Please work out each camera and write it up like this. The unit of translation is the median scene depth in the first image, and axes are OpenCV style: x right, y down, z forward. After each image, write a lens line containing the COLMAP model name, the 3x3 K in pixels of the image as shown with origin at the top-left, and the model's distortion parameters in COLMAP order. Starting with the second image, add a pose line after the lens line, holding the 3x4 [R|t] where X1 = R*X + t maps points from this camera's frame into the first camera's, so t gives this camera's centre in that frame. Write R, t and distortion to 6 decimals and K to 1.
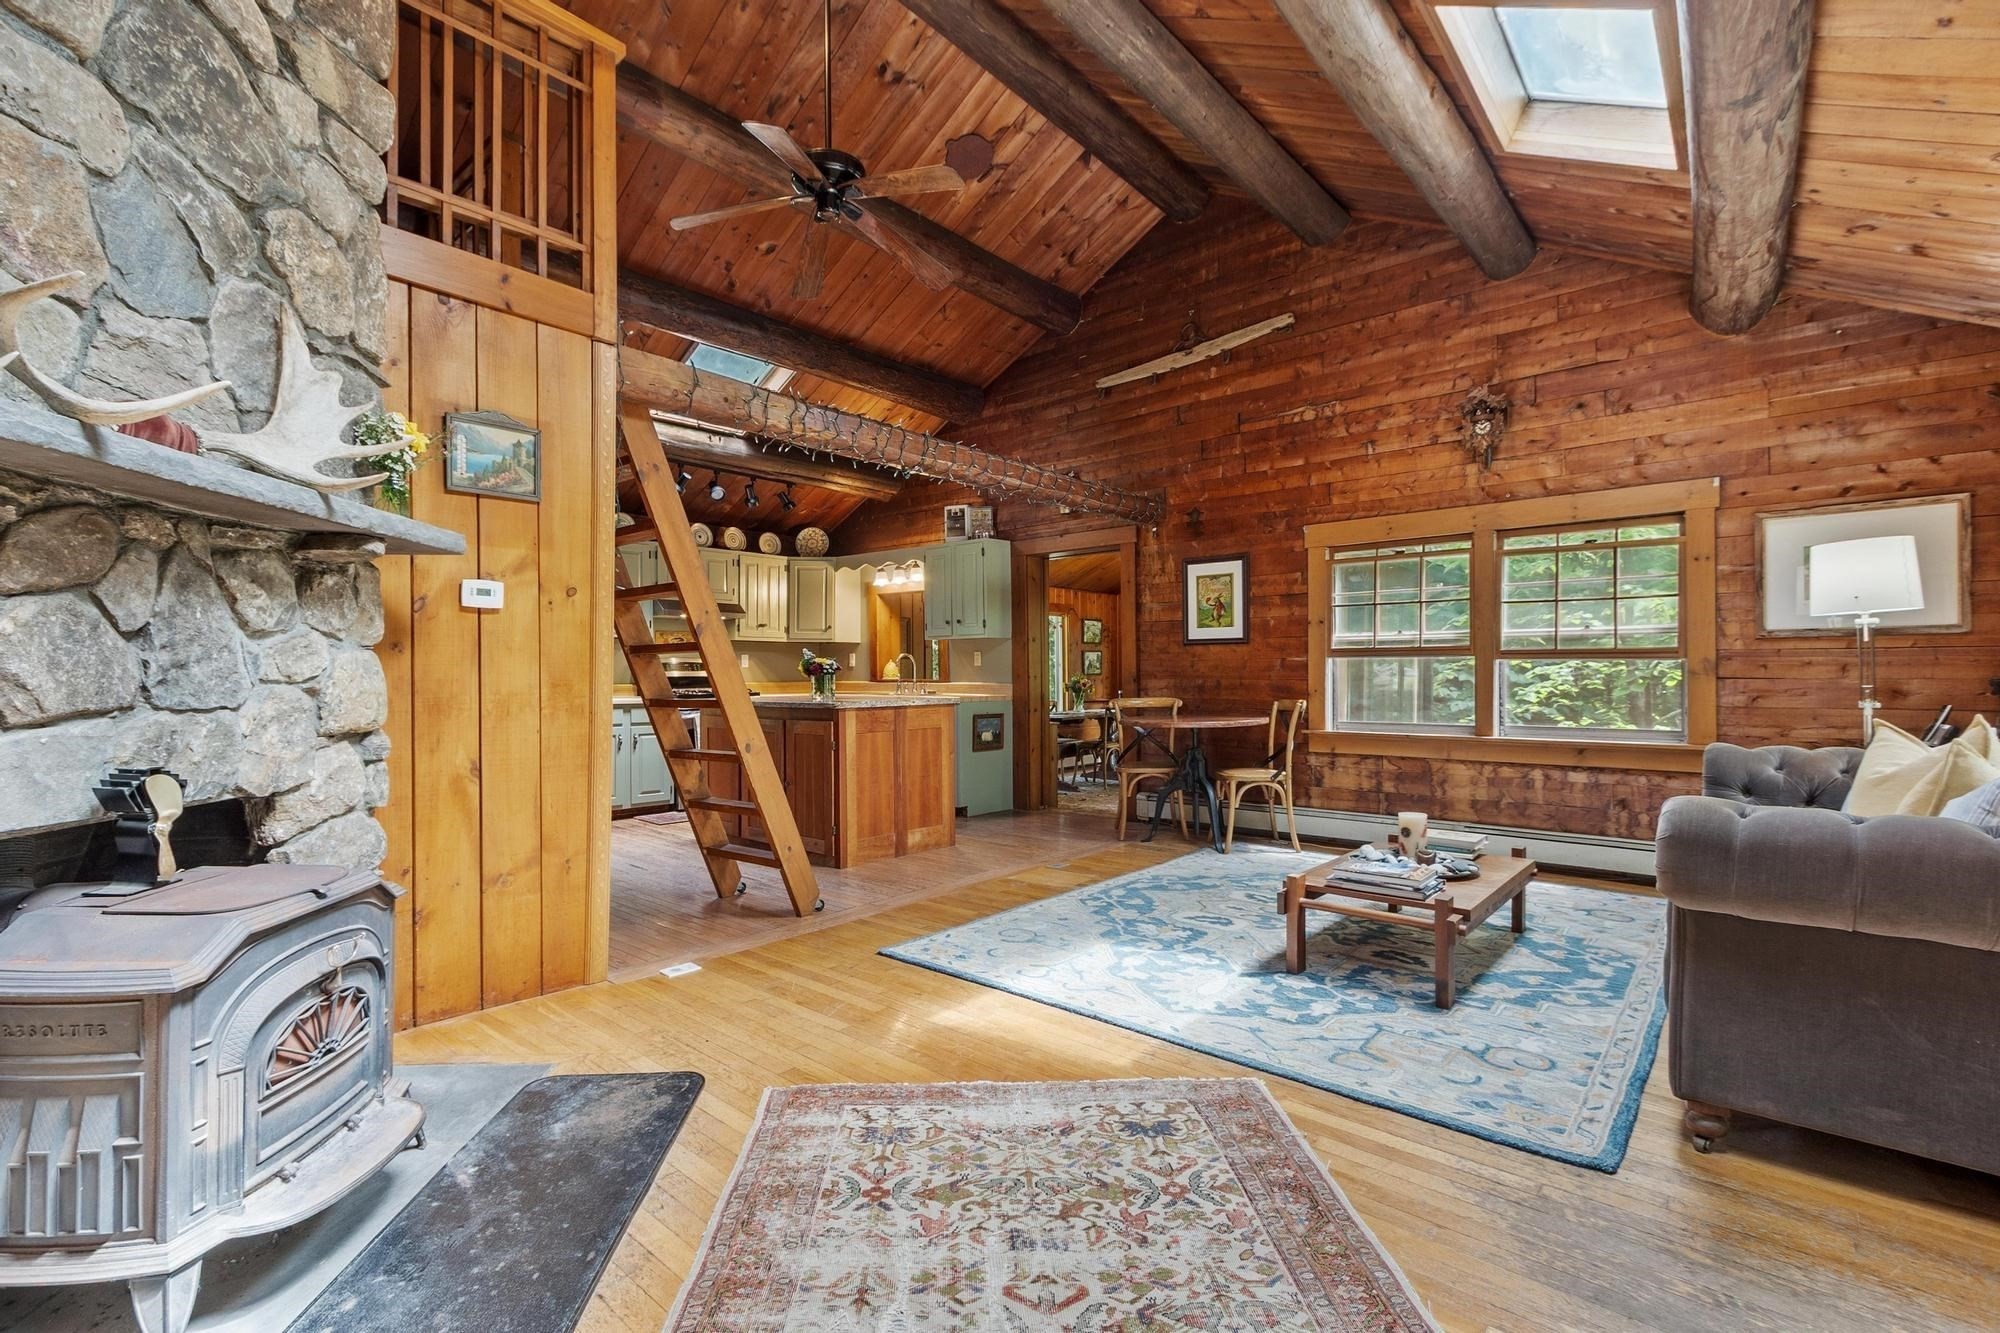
lens RADIAL K [[905.9, 0, 1000.0], [0, 905.9, 666.5], [0, 0, 1]] dist [0.001716, 0.000005]
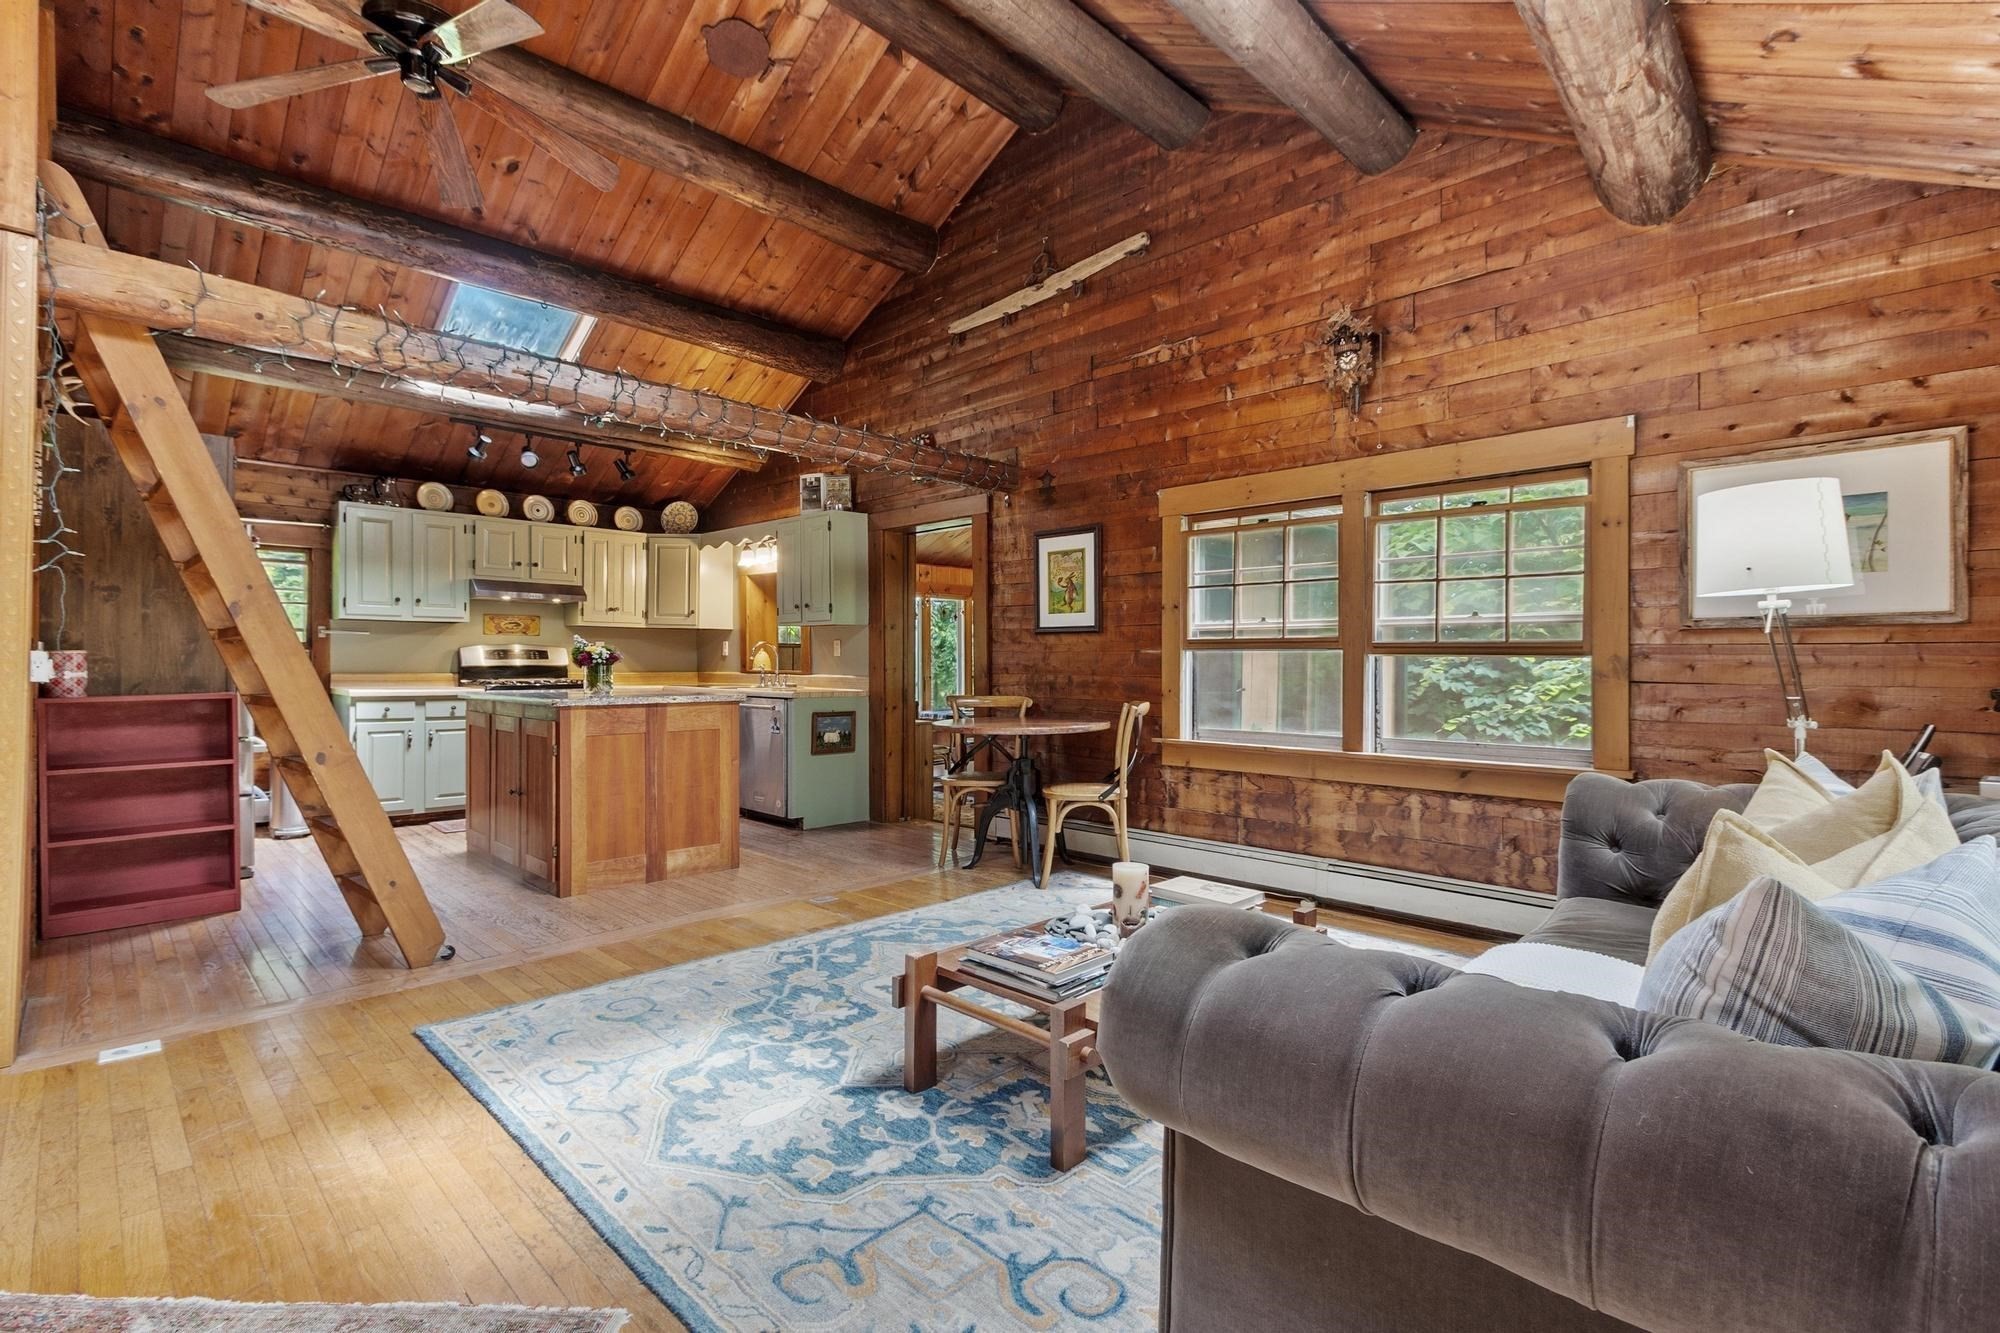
lens RADIAL K [[919.1, 0, 994.5], [0, 919.1, 655.8], [0, 0, 1]] dist [0.001494, 0.000234]
pose [[0.997623, 0.008365, -0.068394, 0.291413], [-0.008355, 0.999965, 0.000430, -0.004580], [0.068395, 0.000143, 0.997658, 0.185632]]
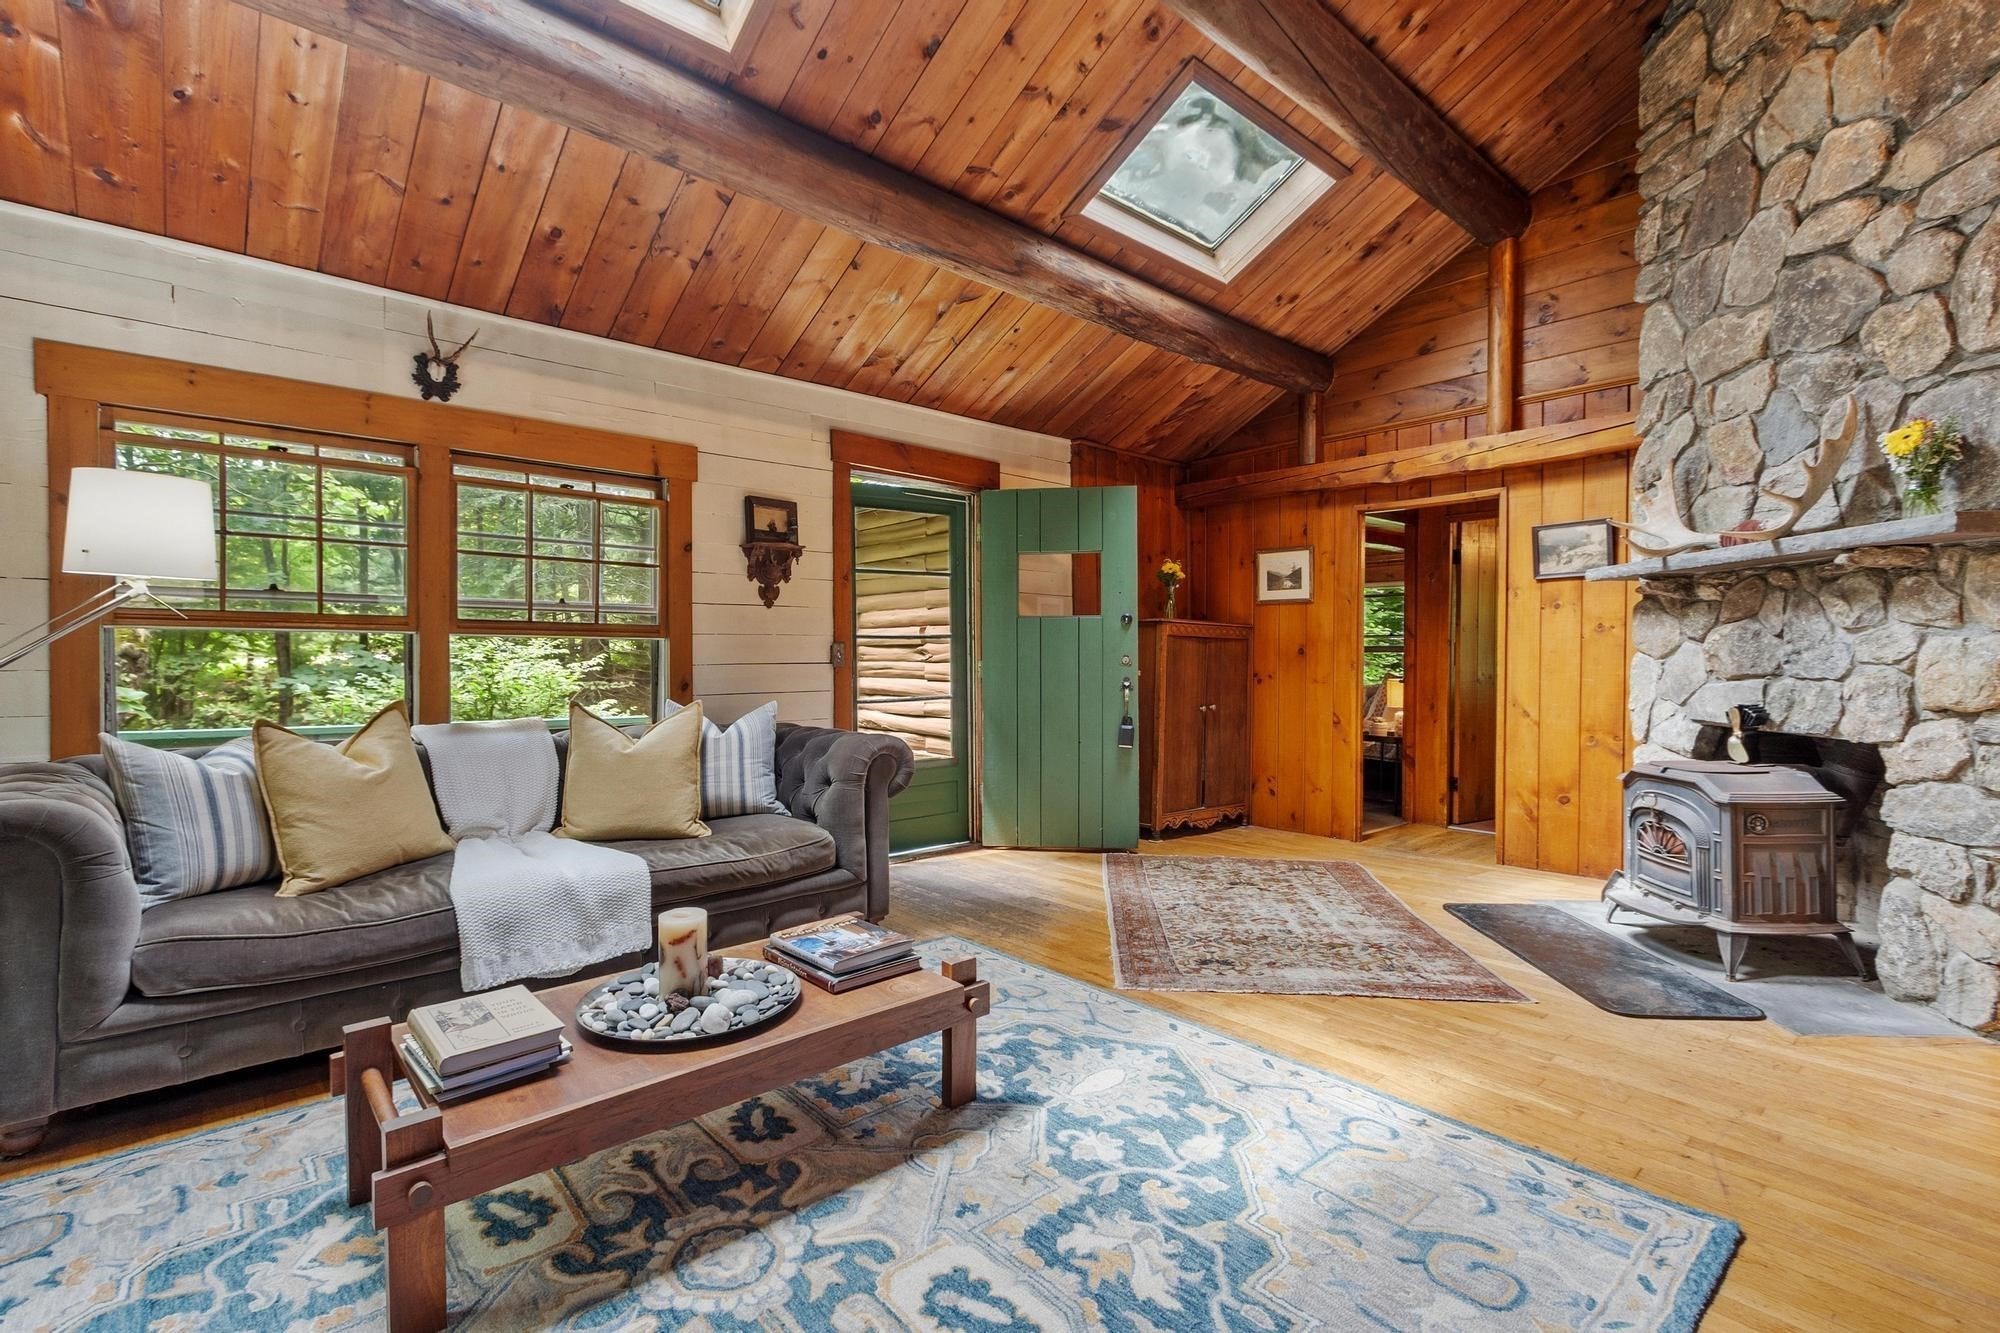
lens RADIAL K [[897.7, 0, 968.5], [0, 897.7, 655.2], [0, 0, 1]] dist [0.003022, -0.000037]
pose [[-0.985885, 0.002186, 0.167407, 0.139573], [0.001148, 0.999980, -0.006299, 0.005049], [-0.167417, -0.006018, -0.985868, 1.119268]]
